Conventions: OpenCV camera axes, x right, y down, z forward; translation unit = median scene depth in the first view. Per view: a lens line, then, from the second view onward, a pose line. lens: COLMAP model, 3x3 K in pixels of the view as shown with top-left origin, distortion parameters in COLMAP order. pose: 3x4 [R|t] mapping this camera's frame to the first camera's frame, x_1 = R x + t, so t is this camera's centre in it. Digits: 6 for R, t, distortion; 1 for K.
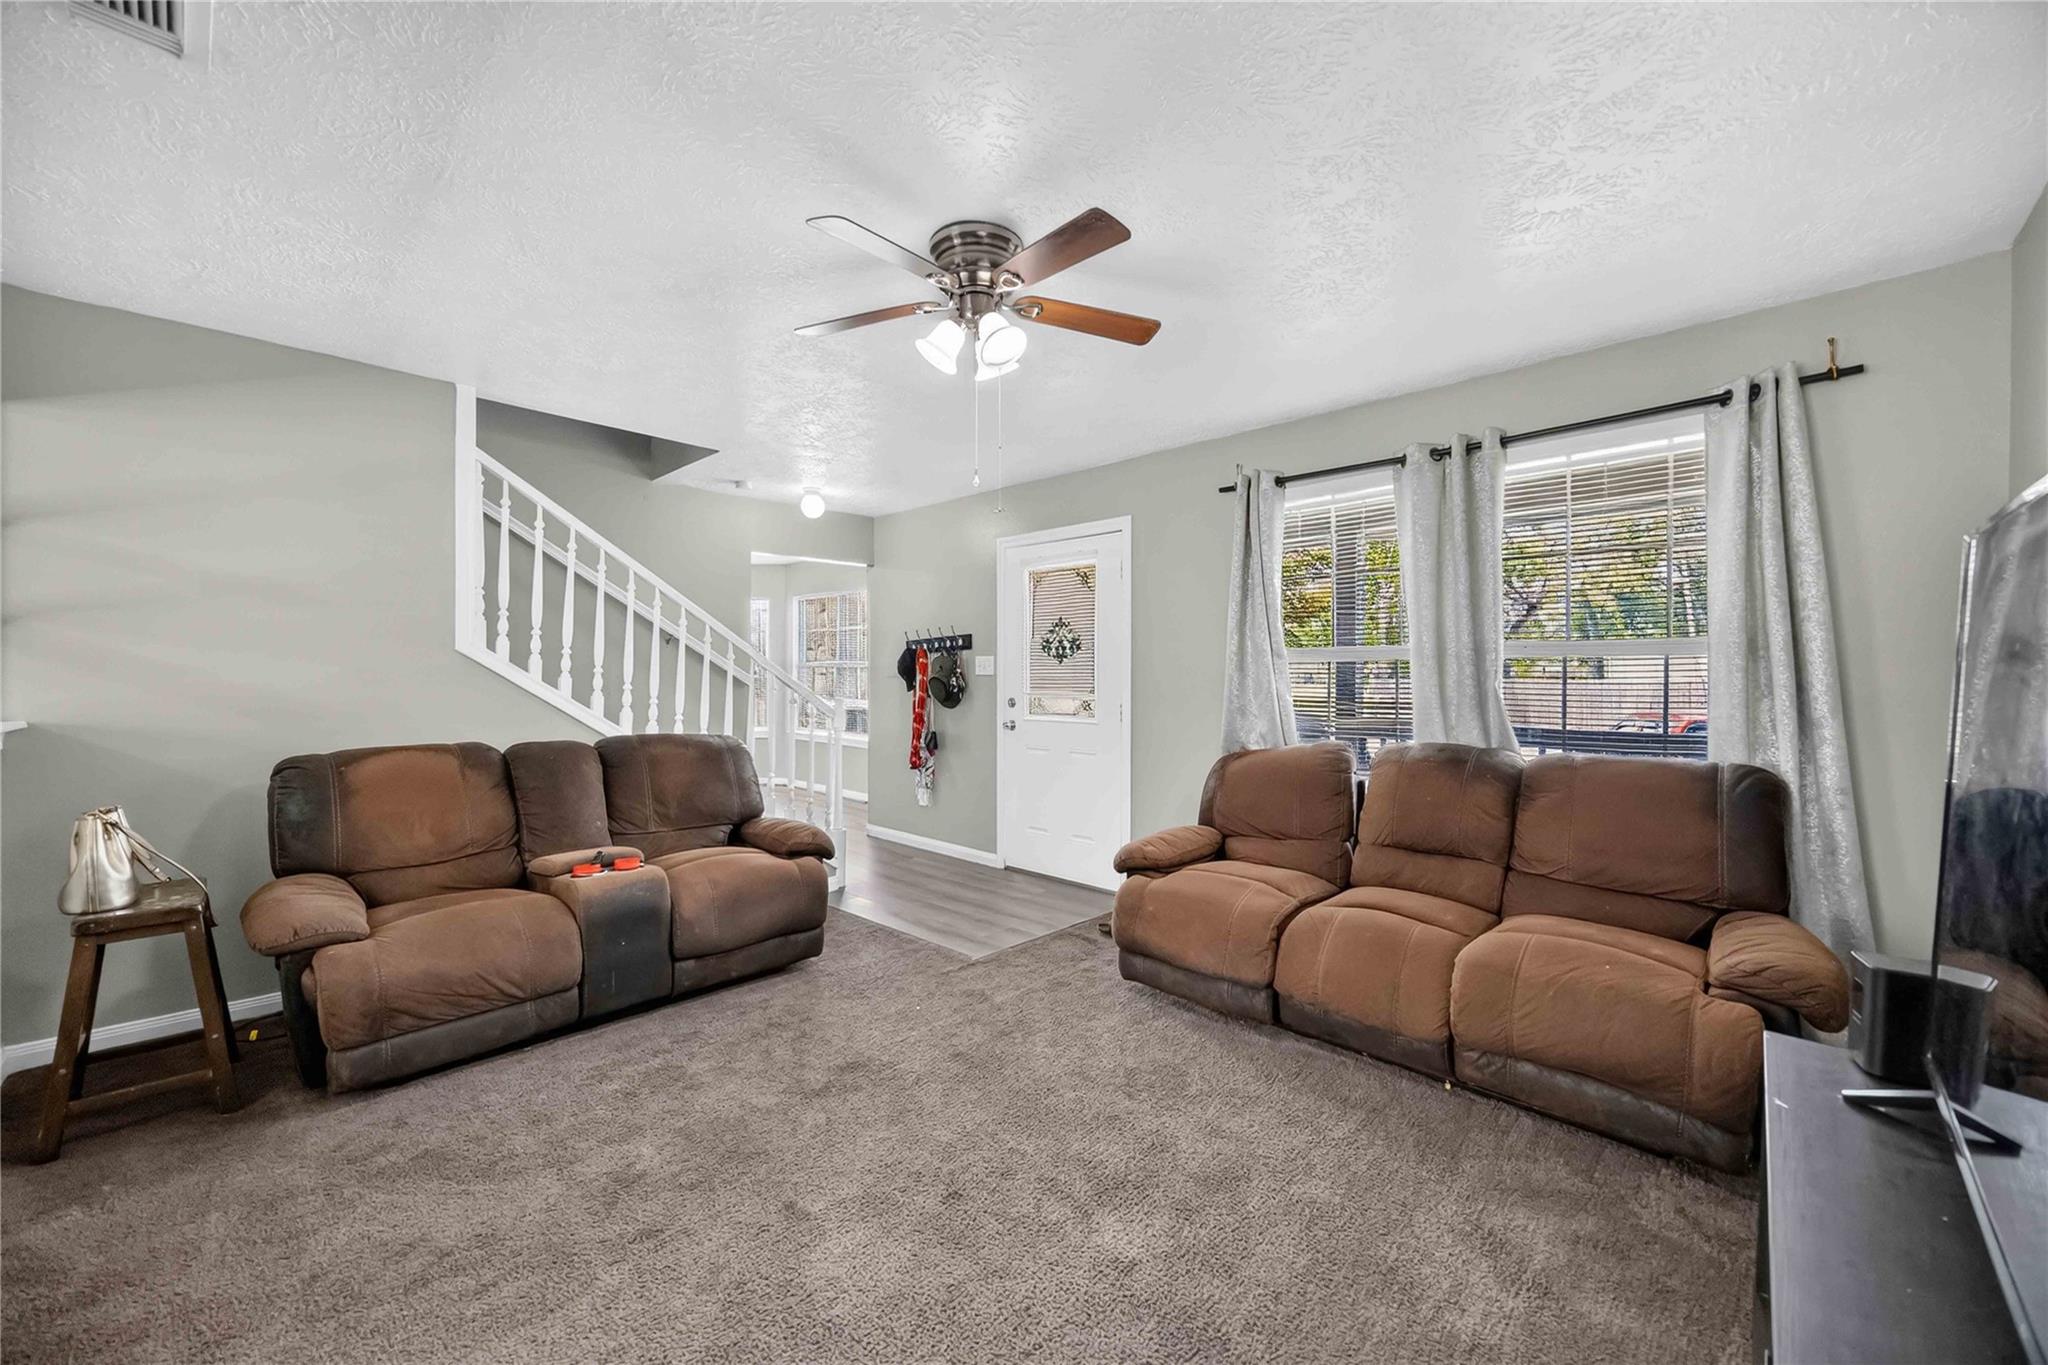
lens RADIAL K [[786.8, 0, 1015.4], [0, 786.8, 681.2], [0, 0, 1]] dist [0.000954, 0.000031]
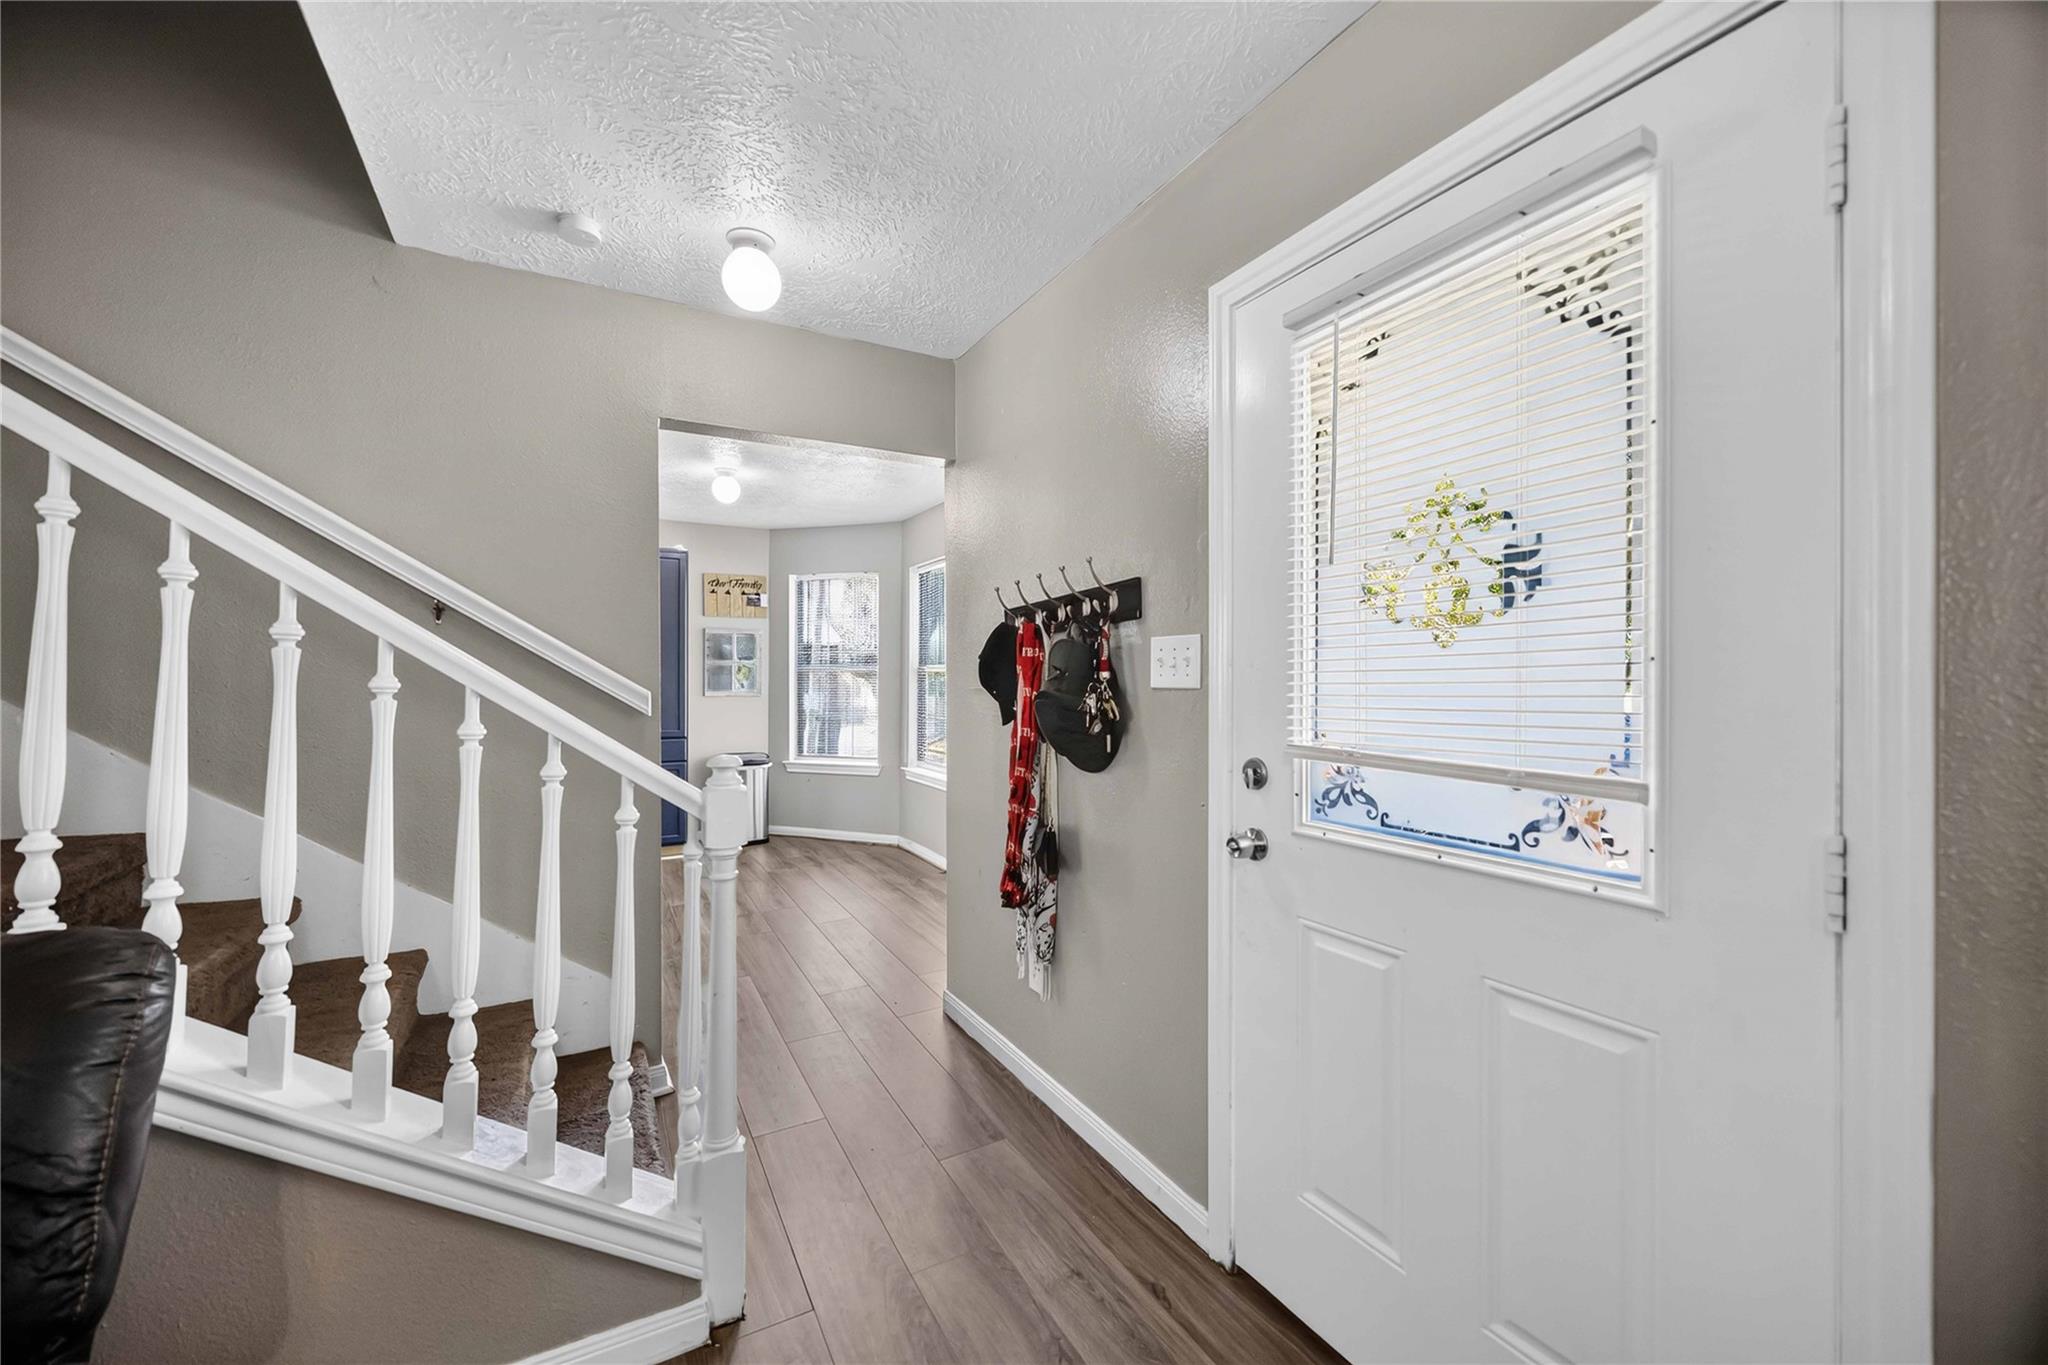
lens RADIAL K [[786.8, 0, 1015.4], [0, 786.8, 681.2], [0, 0, 1]] dist [0.000954, 0.000031]
pose [[0.960417, 0.001784, -0.278559, -0.008539], [-0.004321, 0.999955, -0.008496, -0.007187], [0.278531, 0.009363, 0.960382, 0.600105]]
